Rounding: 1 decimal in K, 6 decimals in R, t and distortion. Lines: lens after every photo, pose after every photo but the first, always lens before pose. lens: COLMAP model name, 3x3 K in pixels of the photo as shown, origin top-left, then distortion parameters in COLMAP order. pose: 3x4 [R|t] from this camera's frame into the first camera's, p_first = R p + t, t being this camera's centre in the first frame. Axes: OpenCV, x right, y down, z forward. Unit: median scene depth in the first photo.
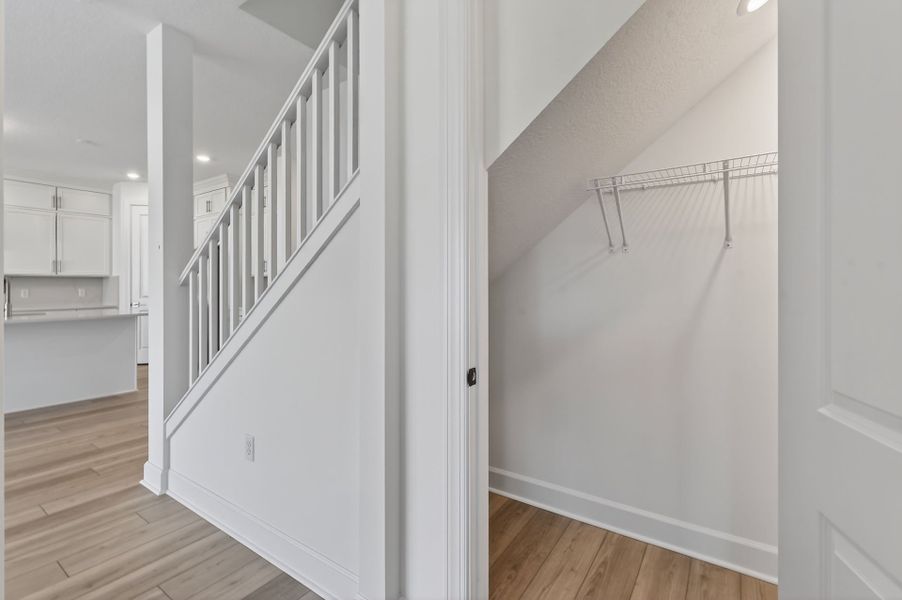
lens RADIAL K [[397.9, 0, 472.4], [0, 397.9, 285.1], [0, 0, 1]] dist [0.004344, -0.002564]
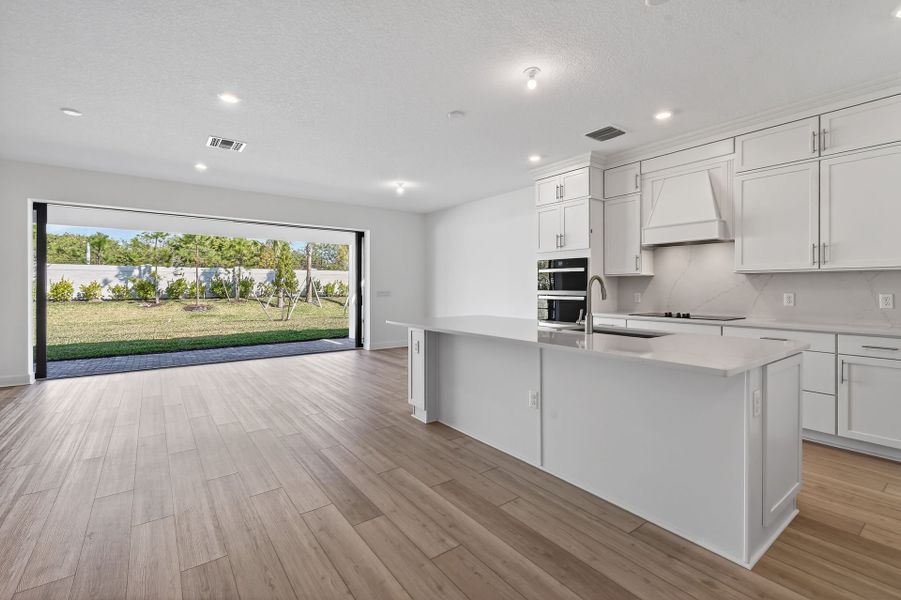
lens RADIAL K [[397.4, 0, 431.9], [0, 397.4, 284.3], [0, 0, 1]] dist [0.004344, -0.002564]
pose [[-0.375544, -0.002748, -0.926800, -0.304236], [0.001788, 0.999992, -0.003690, -0.002348], [0.926803, -0.003043, -0.375536, 0.696953]]
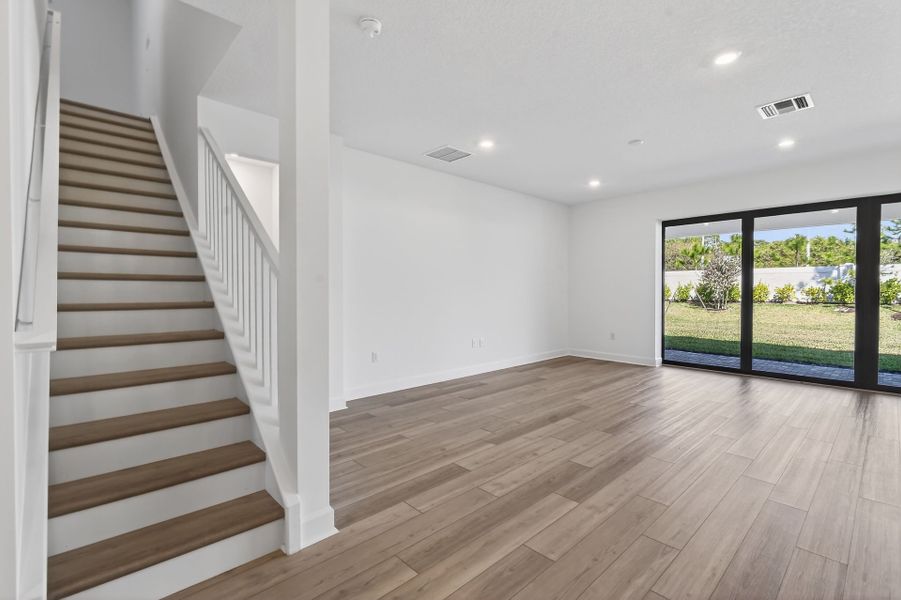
lens RADIAL K [[397.4, 0, 471.3], [0, 397.4, 292.5], [0, 0, 1]] dist [0.004344, -0.002564]
pose [[-0.975674, 0.002496, 0.219212, -0.545192], [0.003829, 0.999977, 0.005657, -0.000036], [-0.219193, 0.006359, -0.975661, 0.738722]]
